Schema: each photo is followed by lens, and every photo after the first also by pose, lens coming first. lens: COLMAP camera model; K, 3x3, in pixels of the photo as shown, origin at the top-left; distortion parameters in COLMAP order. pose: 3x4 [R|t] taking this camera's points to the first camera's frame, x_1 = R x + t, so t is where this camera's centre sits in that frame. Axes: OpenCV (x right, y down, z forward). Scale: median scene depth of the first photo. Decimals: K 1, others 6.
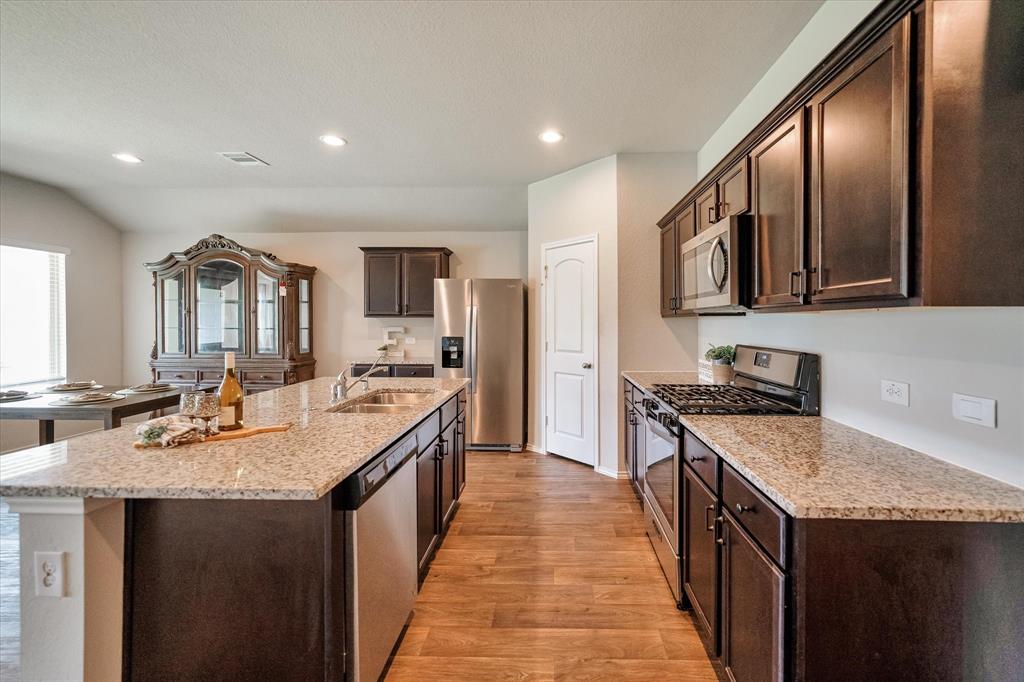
lens RADIAL K [[415.4, 0, 514.5], [0, 415.4, 332.4], [0, 0, 1]] dist [0.000754, 0.000750]
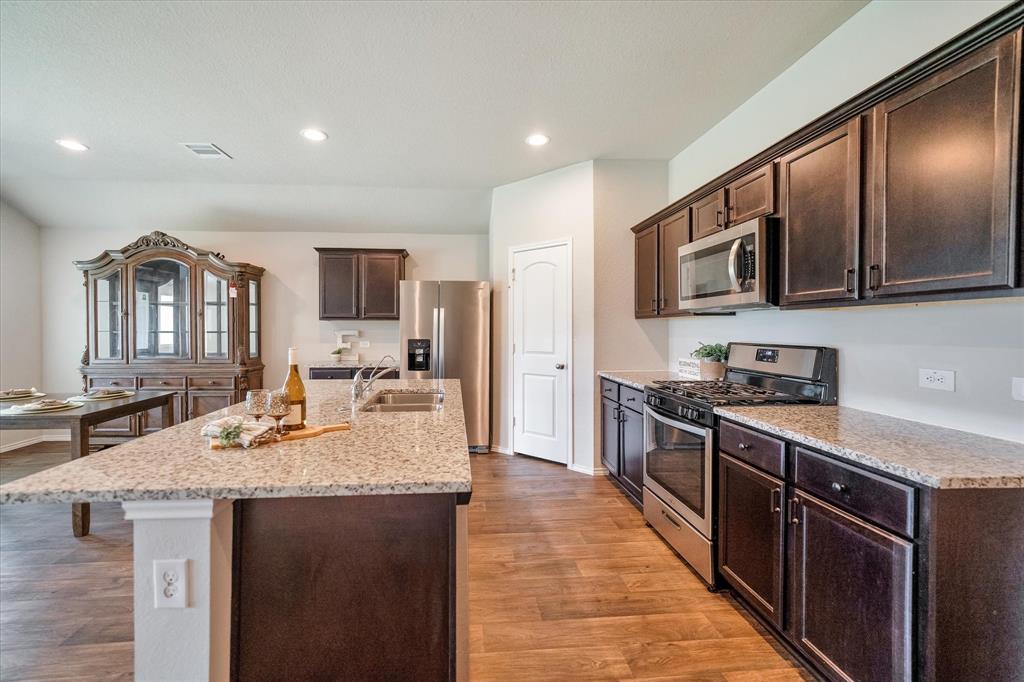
lens RADIAL K [[411.7, 0, 510.3], [0, 411.7, 336.7], [0, 0, 1]] dist [0.000475, 0.000248]
pose [[0.995767, -0.003987, 0.091826, -0.108243], [0.003673, 0.999987, 0.003587, 0.007836], [-0.091839, -0.003234, 0.995769, 0.006251]]
